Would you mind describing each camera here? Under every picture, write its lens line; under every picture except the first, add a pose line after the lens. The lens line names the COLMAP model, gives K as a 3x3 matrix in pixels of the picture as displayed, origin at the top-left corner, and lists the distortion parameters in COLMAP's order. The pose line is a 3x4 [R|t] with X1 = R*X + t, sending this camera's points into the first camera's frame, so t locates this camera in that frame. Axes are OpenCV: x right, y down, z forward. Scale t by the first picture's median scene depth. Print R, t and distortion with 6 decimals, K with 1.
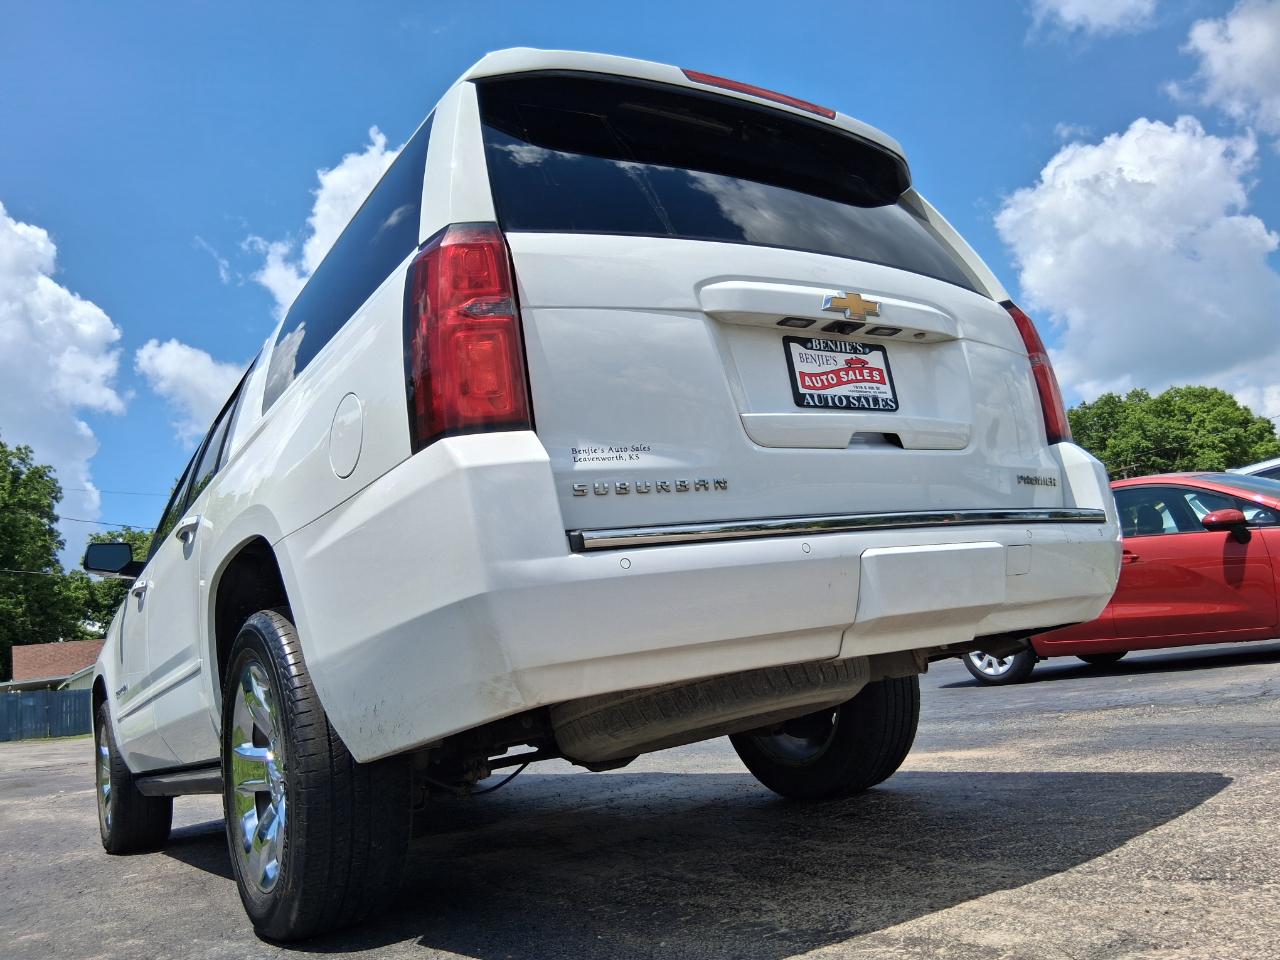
lens RADIAL K [[977.9, 0, 636.1], [0, 977.9, 478.8], [0, 0, 1]] dist [0.081318, -0.135476]
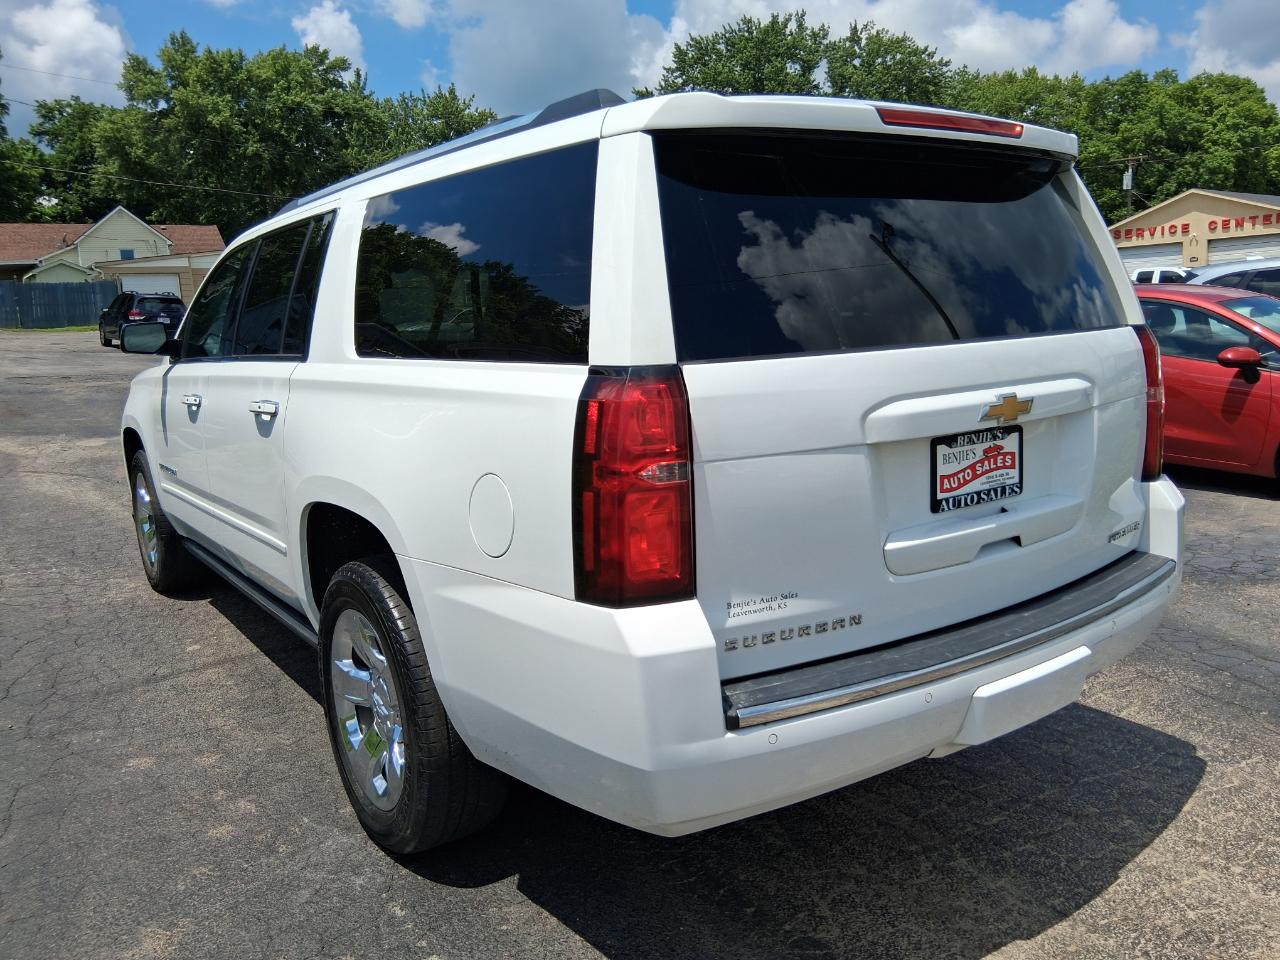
lens RADIAL K [[983.1, 0, 634.9], [0, 983.1, 479.6], [0, 0, 1]] dist [0.002027, -0.012482]
pose [[0.993955, 0.097149, 0.051139, -0.182297], [-0.109073, 0.926848, 0.359244, -0.409365], [-0.012498, -0.362651, 0.931841, 0.073605]]
